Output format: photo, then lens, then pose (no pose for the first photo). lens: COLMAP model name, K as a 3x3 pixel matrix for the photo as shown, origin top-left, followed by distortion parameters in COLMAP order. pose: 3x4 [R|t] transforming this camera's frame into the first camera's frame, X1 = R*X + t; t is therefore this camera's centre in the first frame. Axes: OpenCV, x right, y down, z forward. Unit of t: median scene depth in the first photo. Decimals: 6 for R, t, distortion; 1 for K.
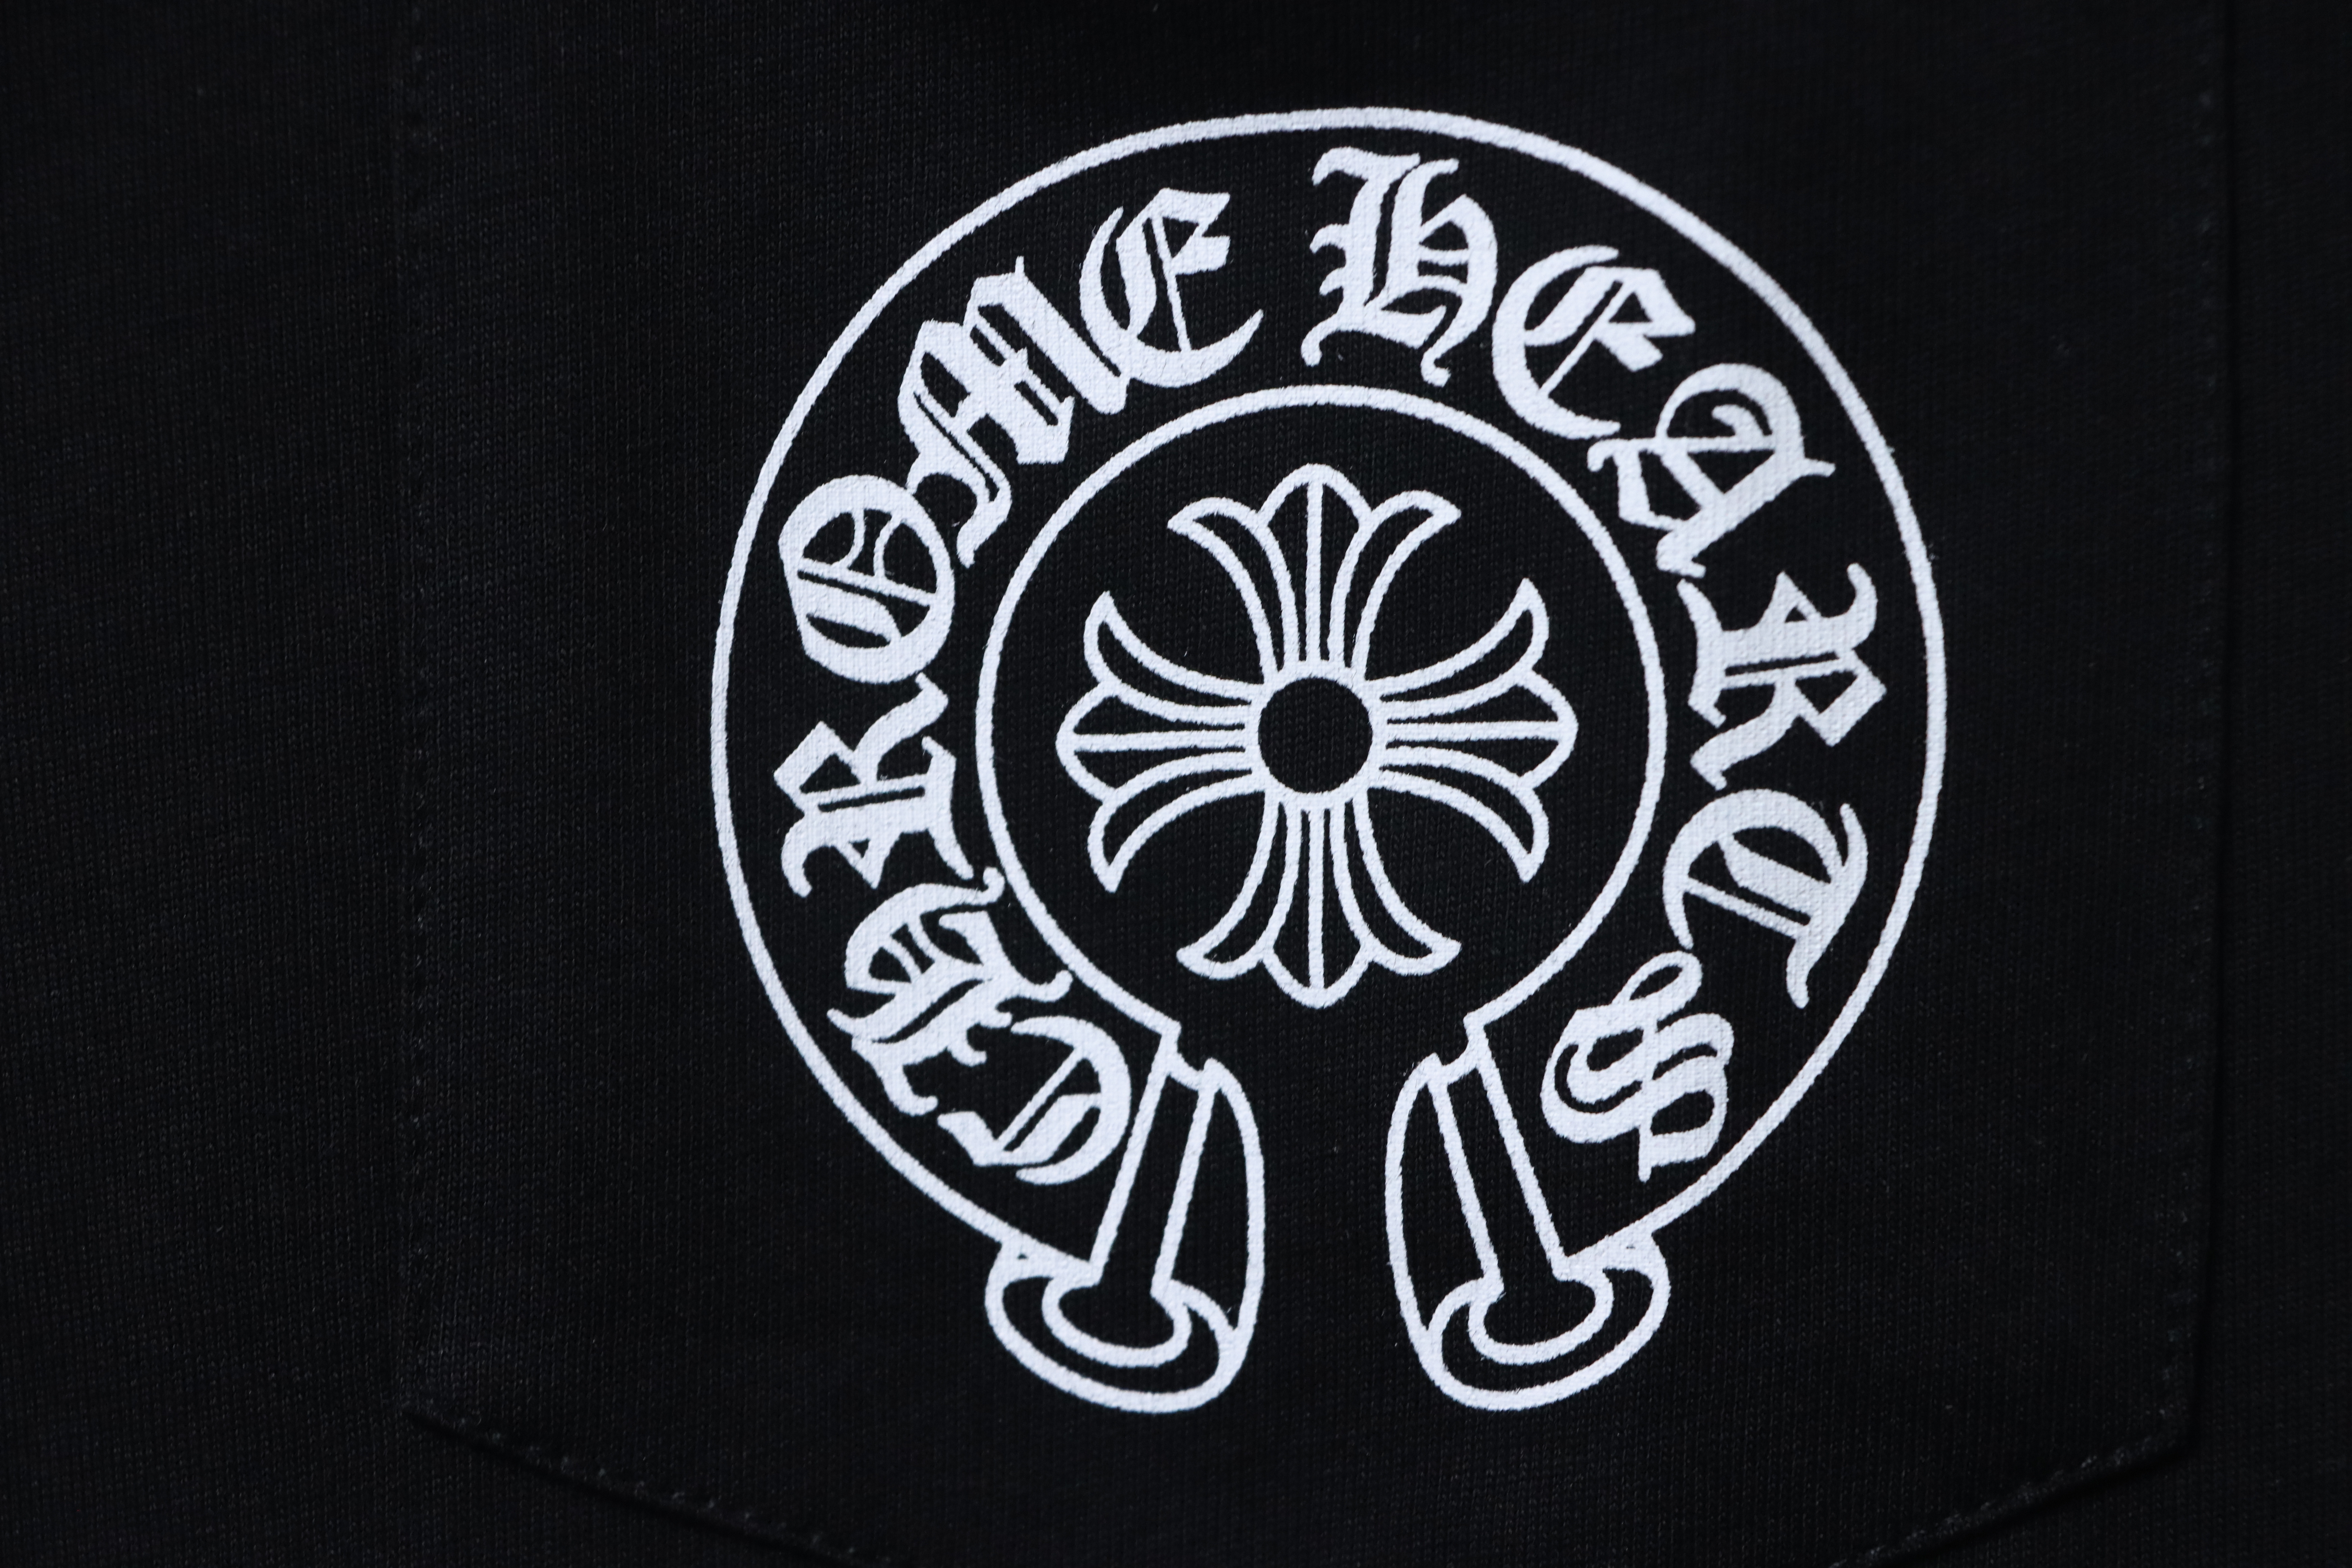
lens RADIAL K [[8539.4, 0, 1177.7], [0, 8539.4, 782.4], [0, 0, 1]] dist [0.384941, 0.000000]
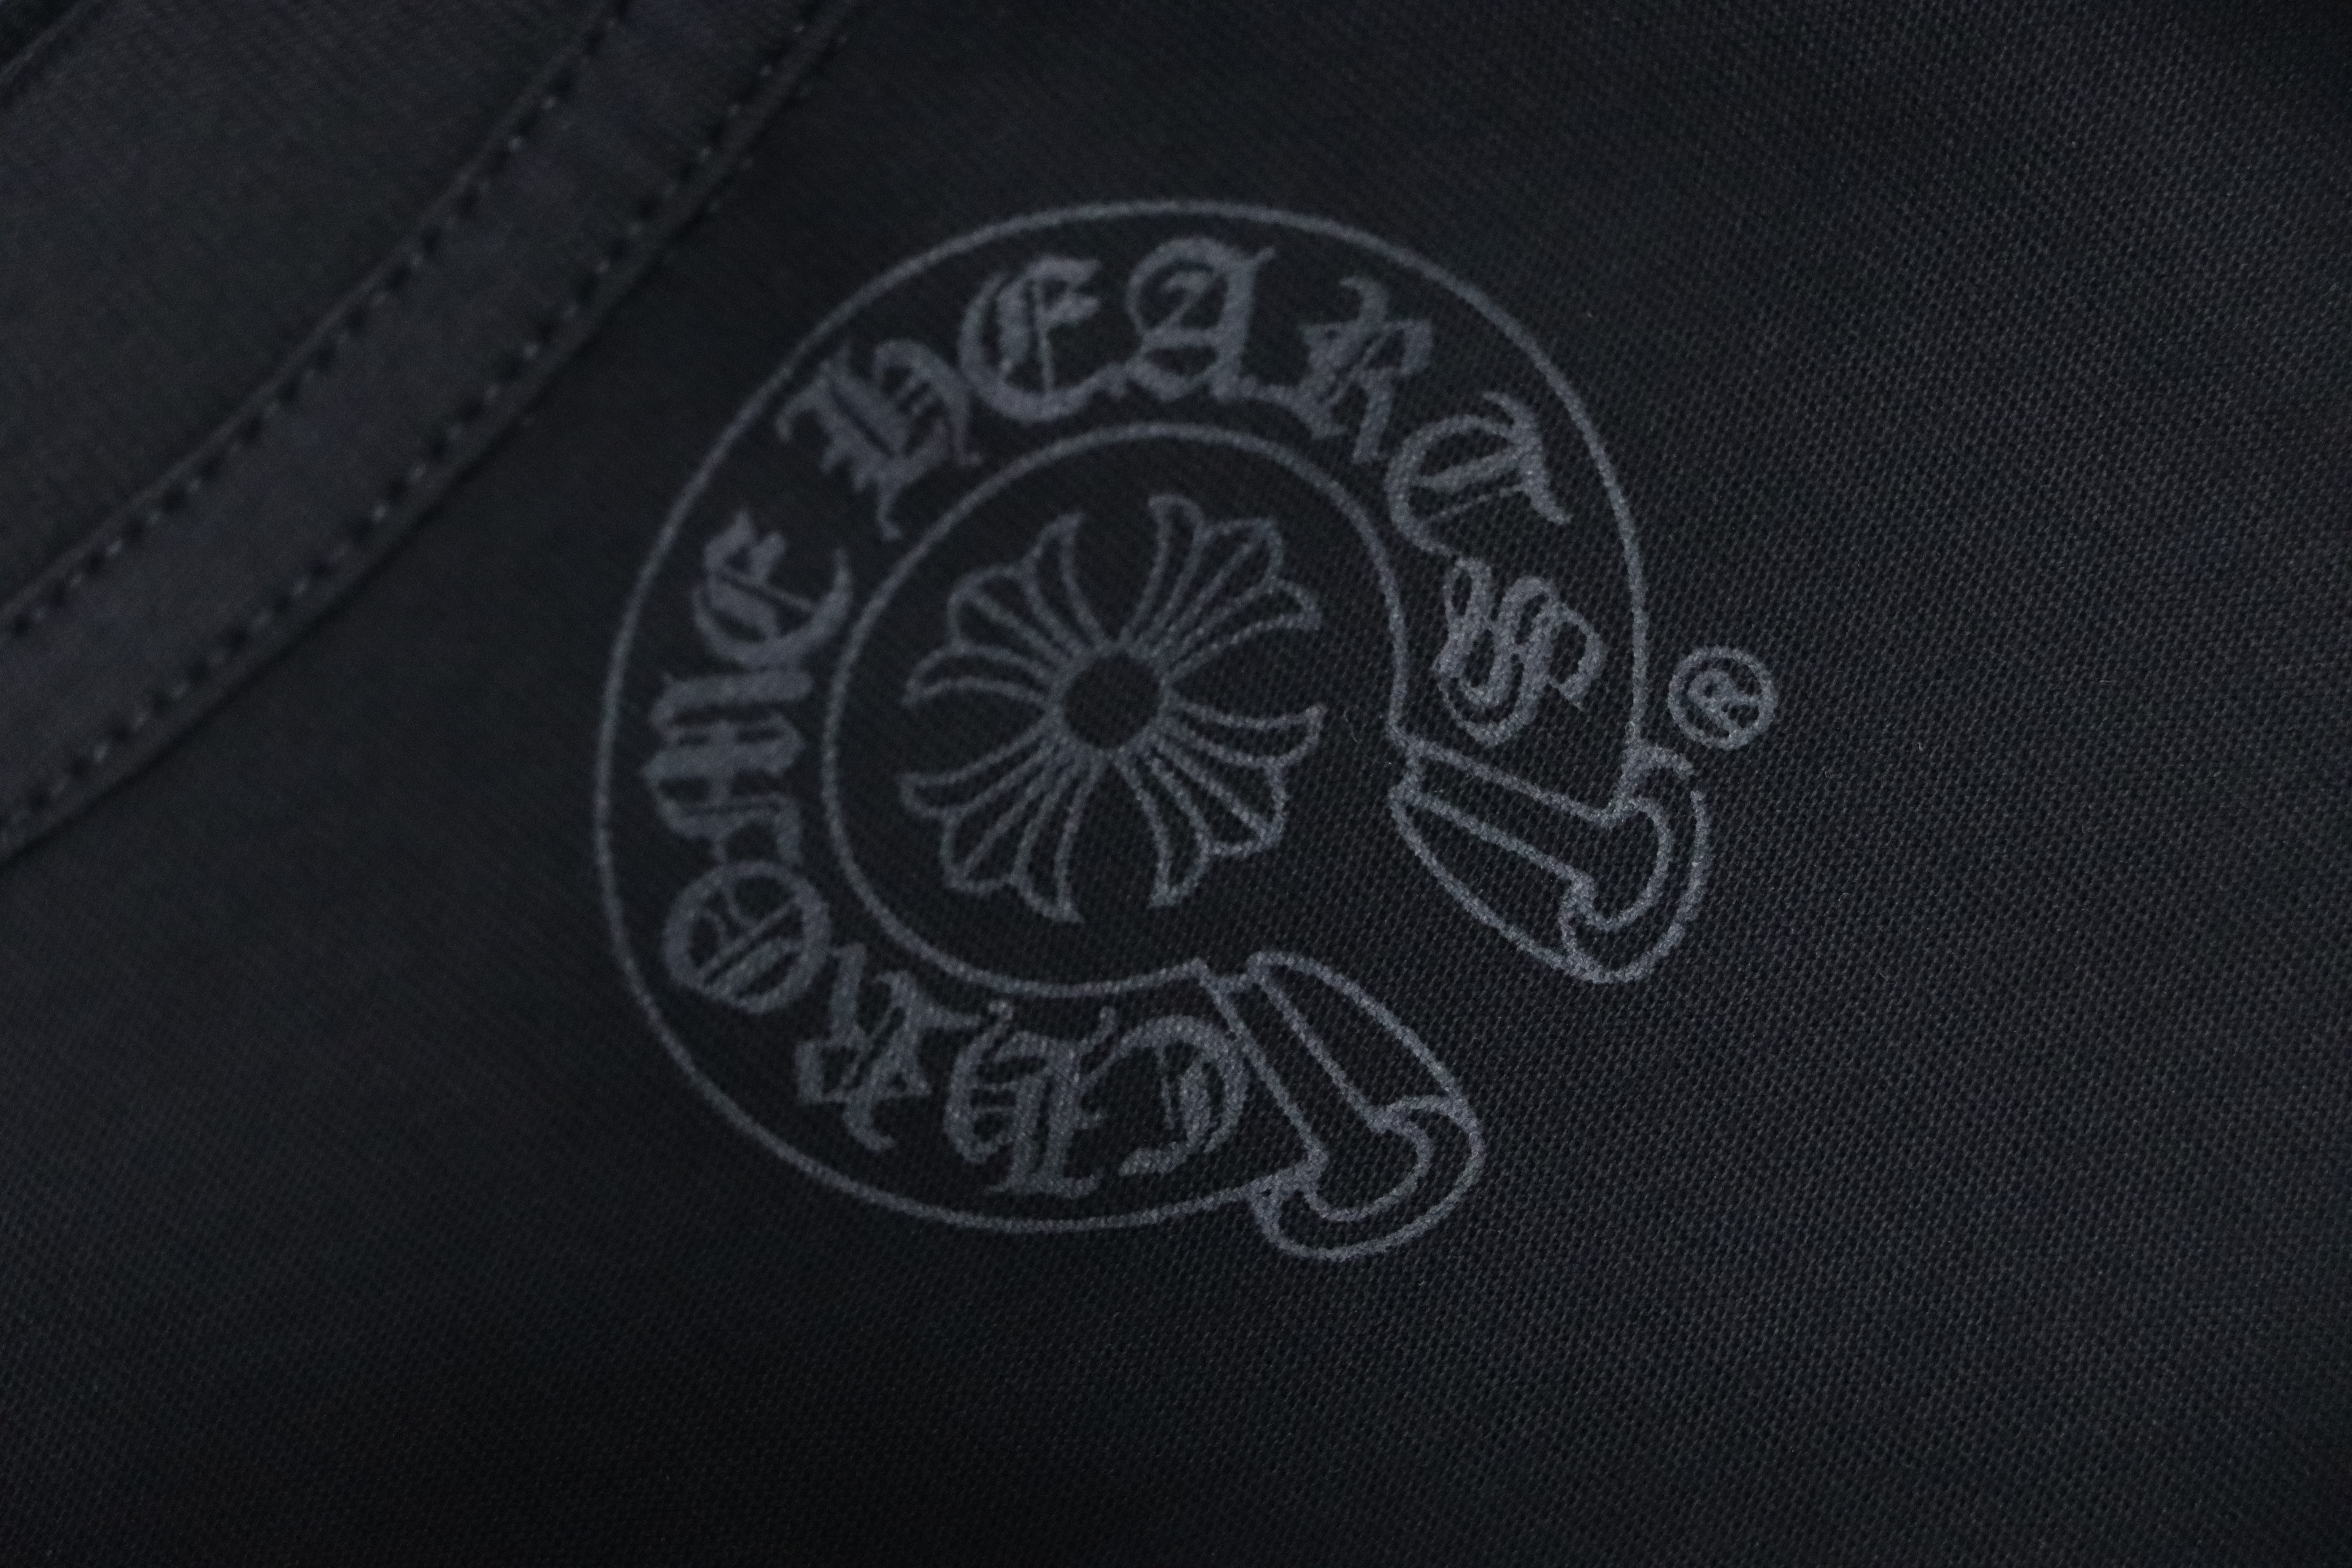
lens RADIAL K [[14853.3, 0, 1176.1], [0, 14853.3, 784.9], [0, 0, 1]] dist [0.448672, 0.000000]
pose [[0.650846, -0.759134, 0.010714, -0.005964], [0.753196, 0.647399, 0.116496, -0.213361], [-0.095373, -0.067751, 0.993133, -0.885684]]
